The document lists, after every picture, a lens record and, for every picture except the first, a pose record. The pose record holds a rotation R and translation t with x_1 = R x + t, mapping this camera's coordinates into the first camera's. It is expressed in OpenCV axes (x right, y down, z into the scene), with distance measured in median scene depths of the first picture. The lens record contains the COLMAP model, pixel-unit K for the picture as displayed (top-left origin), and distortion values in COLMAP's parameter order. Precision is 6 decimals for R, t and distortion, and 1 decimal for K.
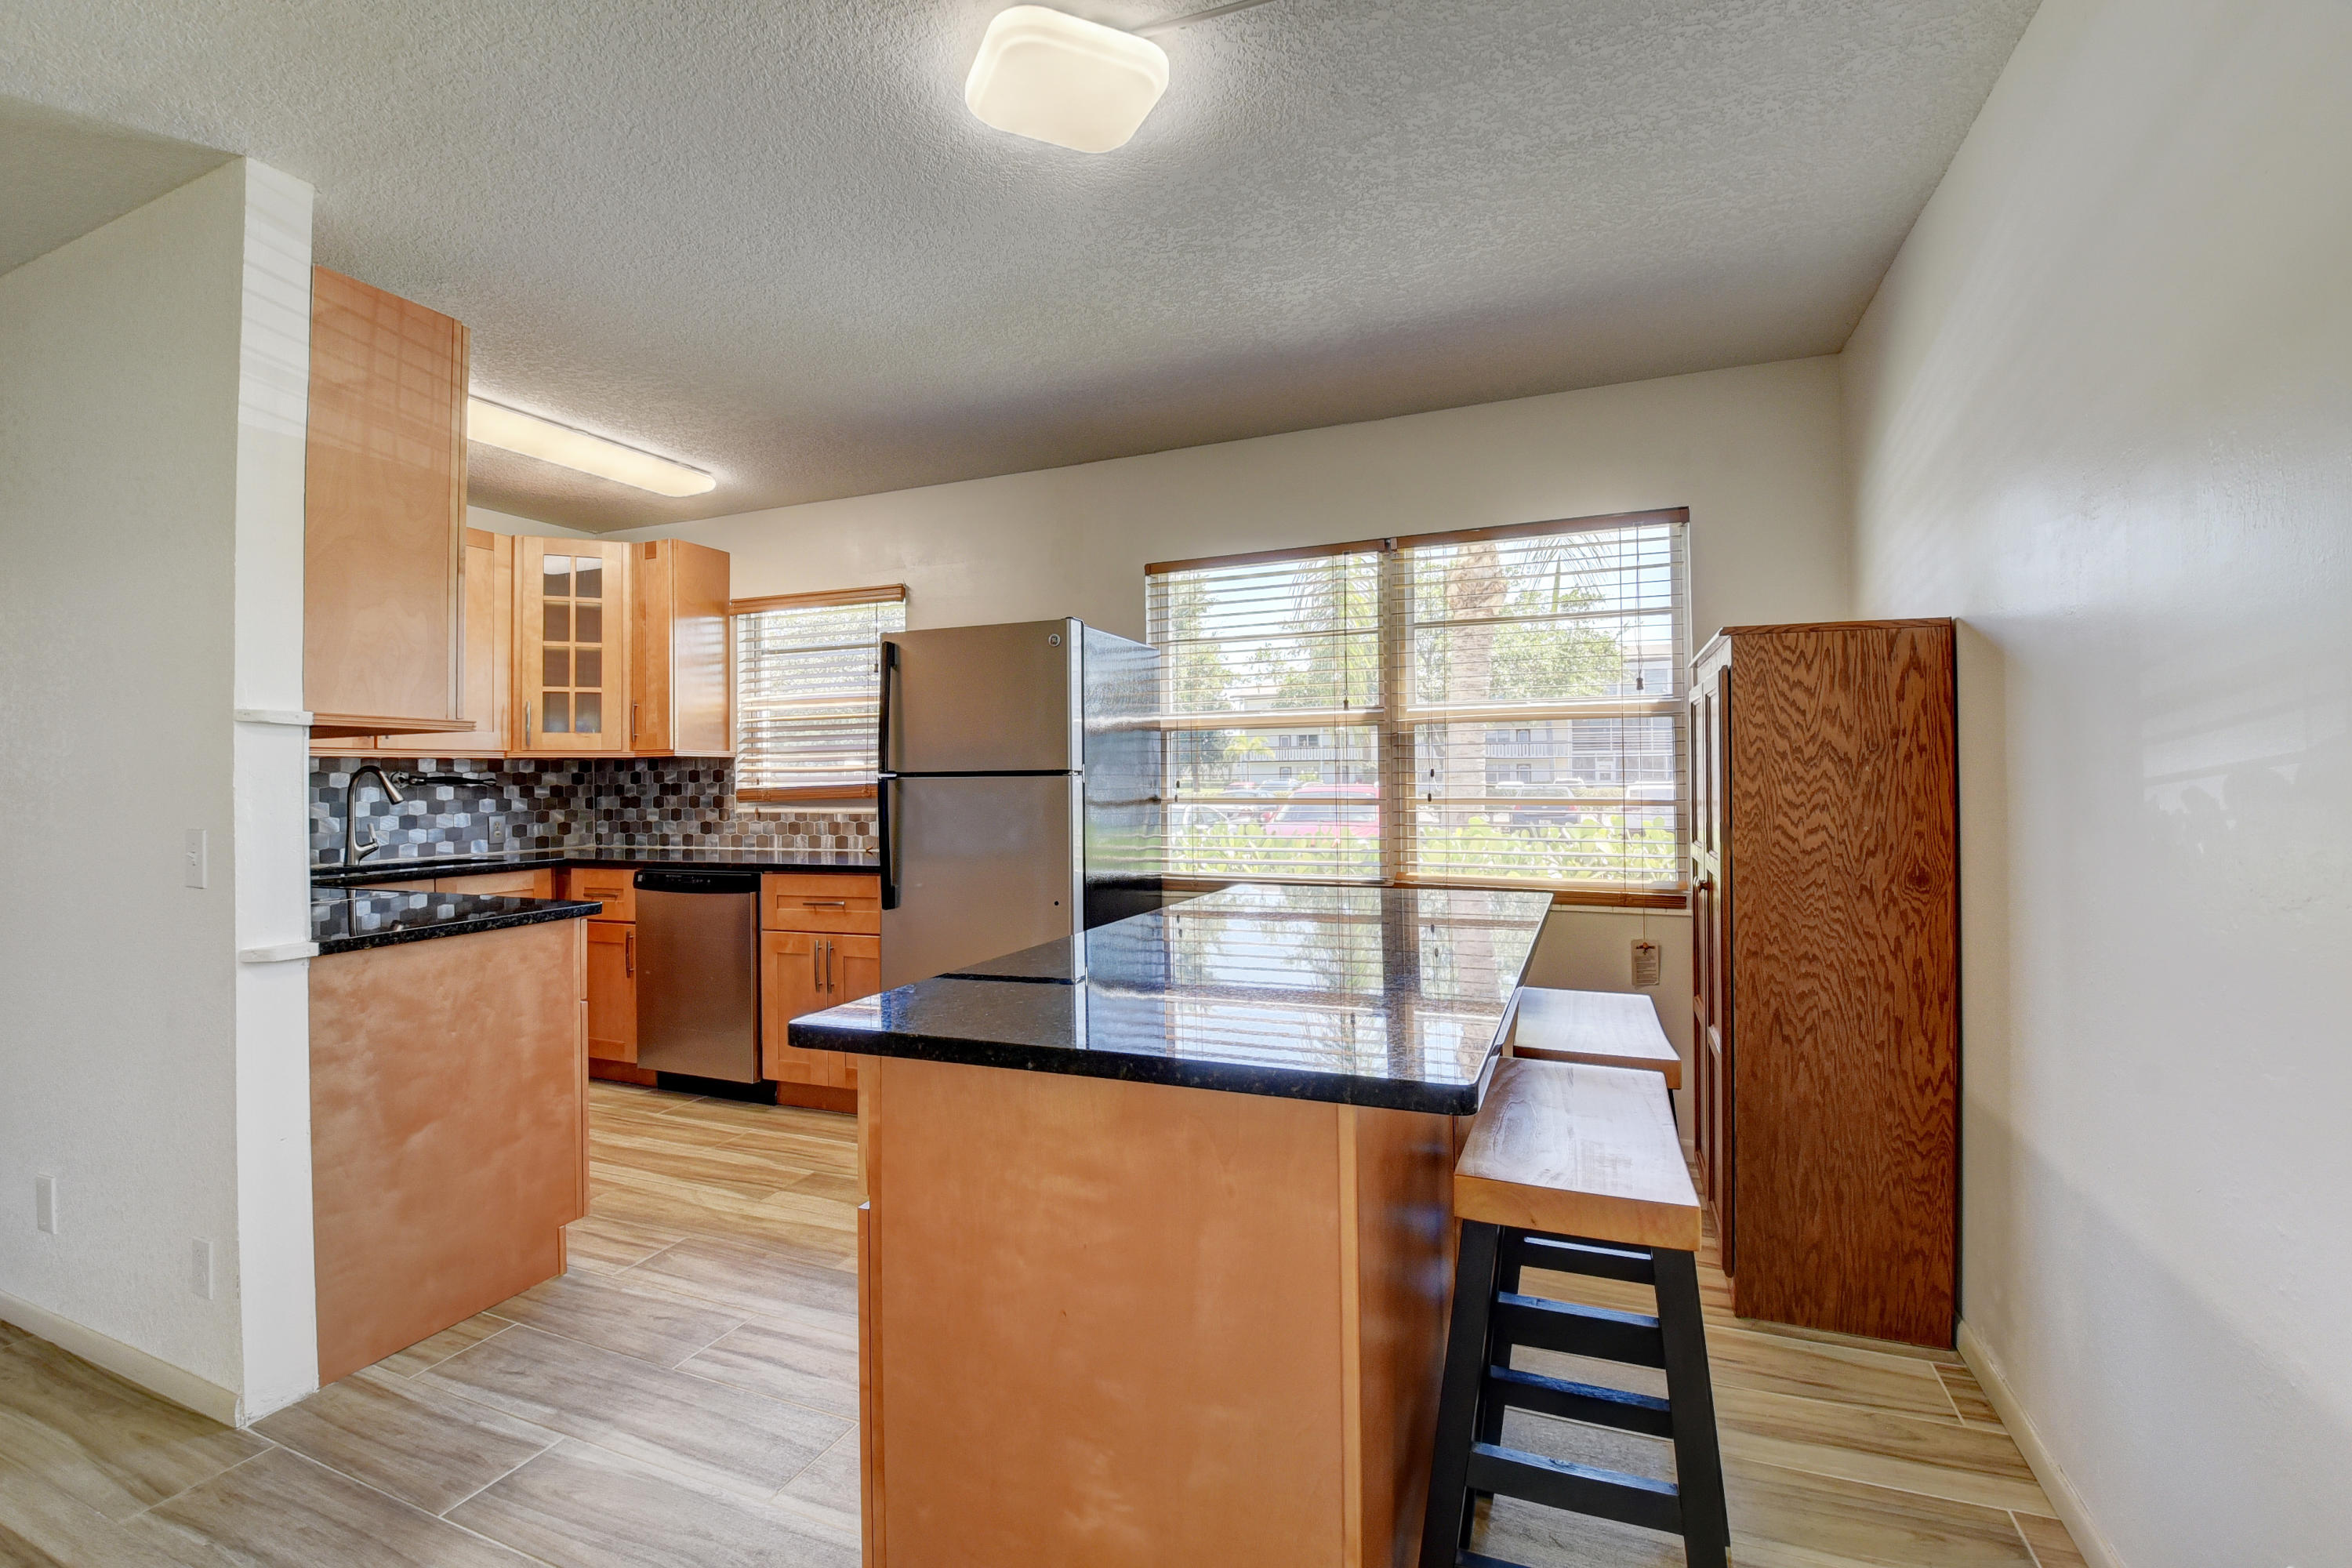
lens RADIAL K [[1040.9, 0, 1181.9], [0, 1040.9, 755.3], [0, 0, 1]] dist [0.002342, -0.015185]
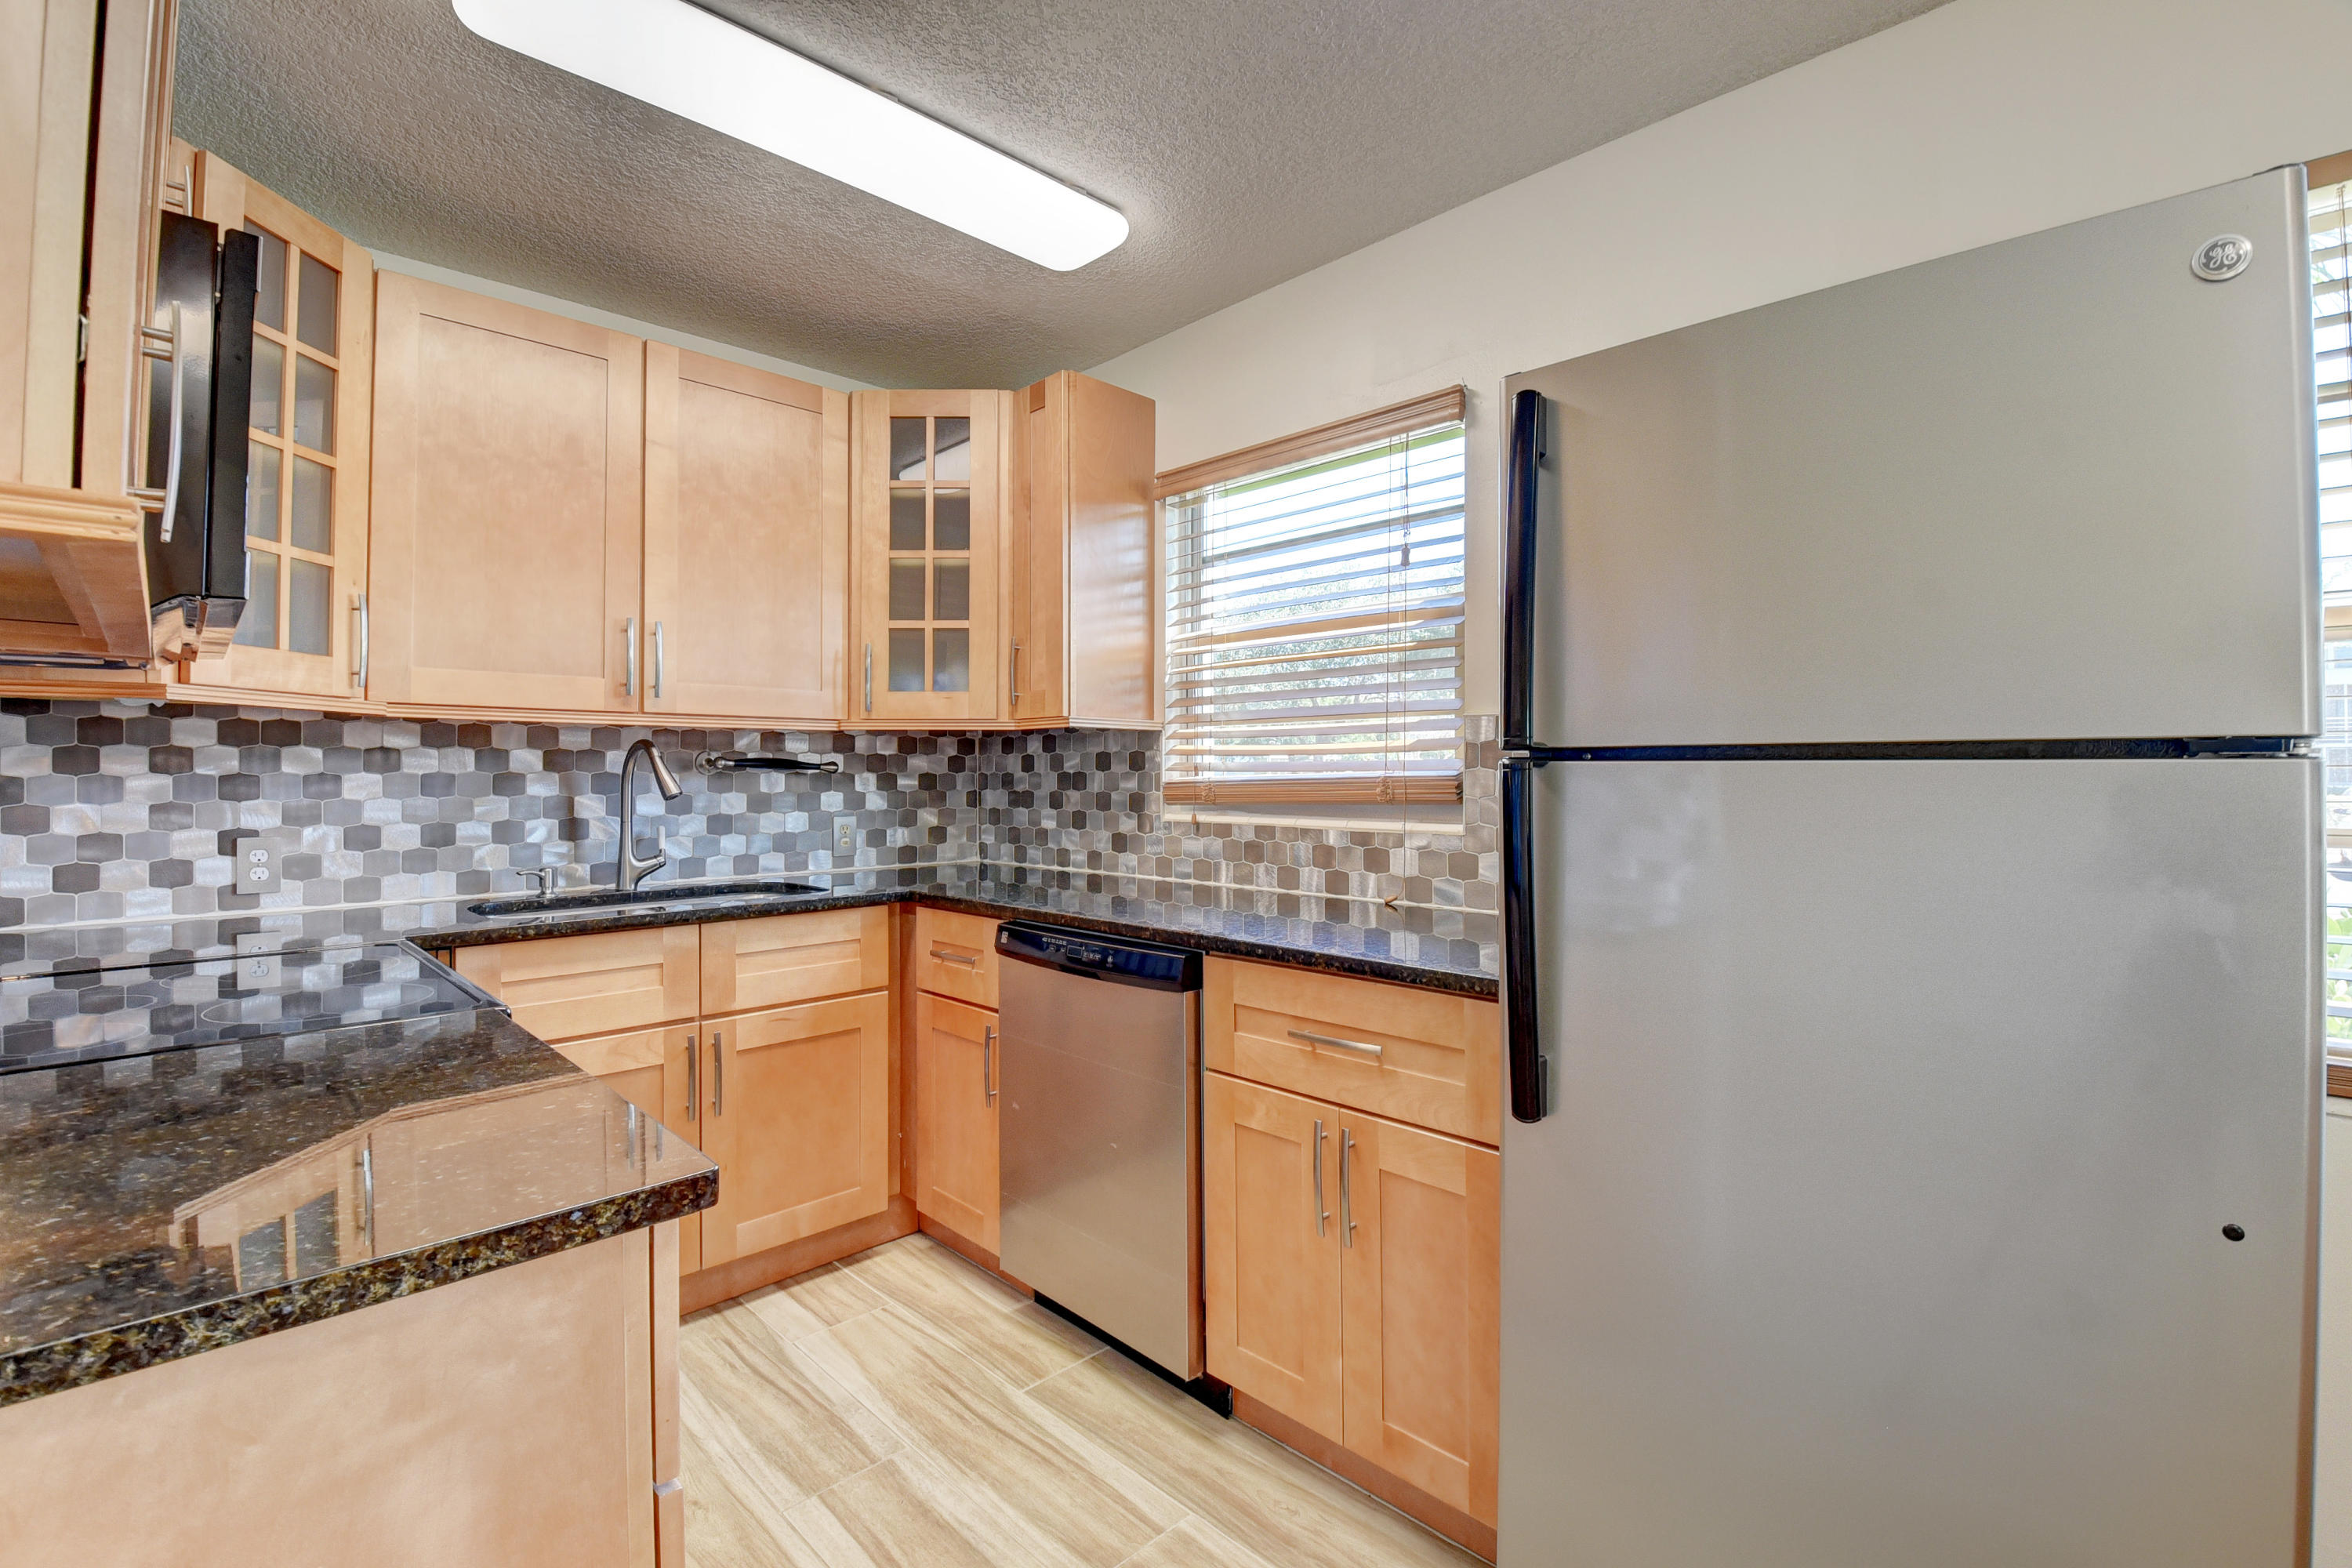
lens RADIAL K [[1040.9, 0, 1181.9], [0, 1040.9, 755.3], [0, 0, 1]] dist [0.002342, -0.015185]
pose [[0.922299, 0.004922, -0.386445, -0.184811], [-0.002295, 0.999971, 0.007259, 0.012296], [0.386469, -0.005808, 0.922284, 0.448058]]
